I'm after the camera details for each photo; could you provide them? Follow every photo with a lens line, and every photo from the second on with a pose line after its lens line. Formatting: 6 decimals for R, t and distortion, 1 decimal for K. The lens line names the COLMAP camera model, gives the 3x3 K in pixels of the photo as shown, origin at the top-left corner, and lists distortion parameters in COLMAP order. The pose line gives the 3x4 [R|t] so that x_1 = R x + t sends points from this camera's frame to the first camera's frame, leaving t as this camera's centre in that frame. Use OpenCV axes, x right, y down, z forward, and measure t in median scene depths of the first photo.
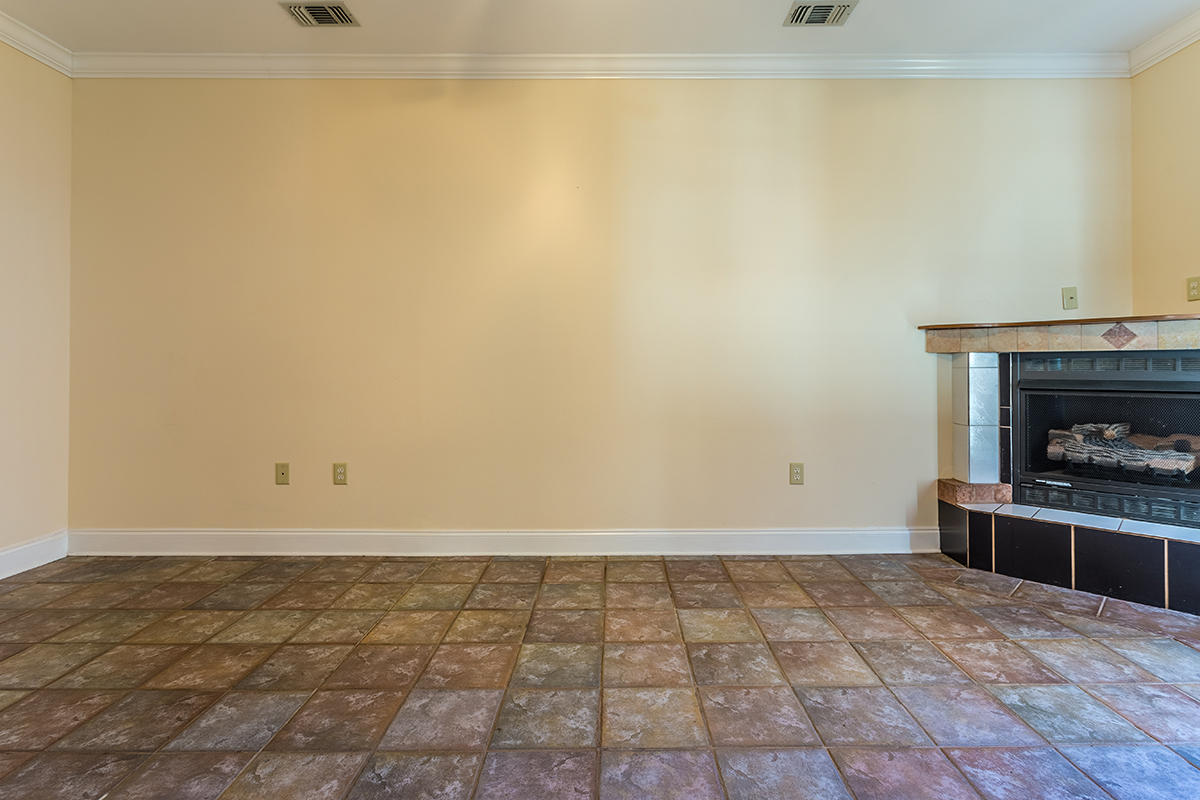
lens RADIAL K [[574.1, 0, 596.4], [0, 574.1, 395.2], [0, 0, 1]] dist [0.003728, -0.000545]
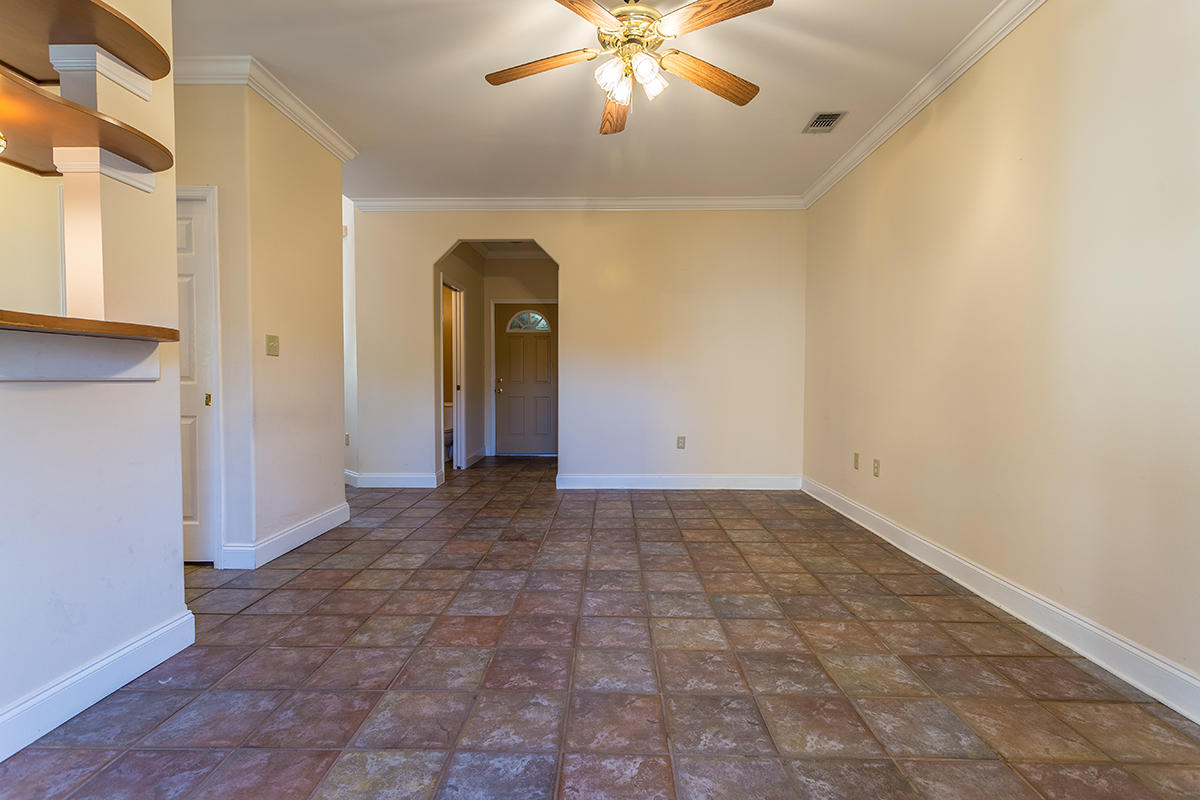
lens RADIAL K [[574.1, 0, 597.9], [0, 574.1, 404.0], [0, 0, 1]] dist [0.003728, -0.000545]
pose [[-0.023316, 0.040348, -0.998914, 1.110434], [-0.051073, 0.997832, 0.041496, -0.019826], [0.998423, 0.051985, -0.021205, 0.613303]]
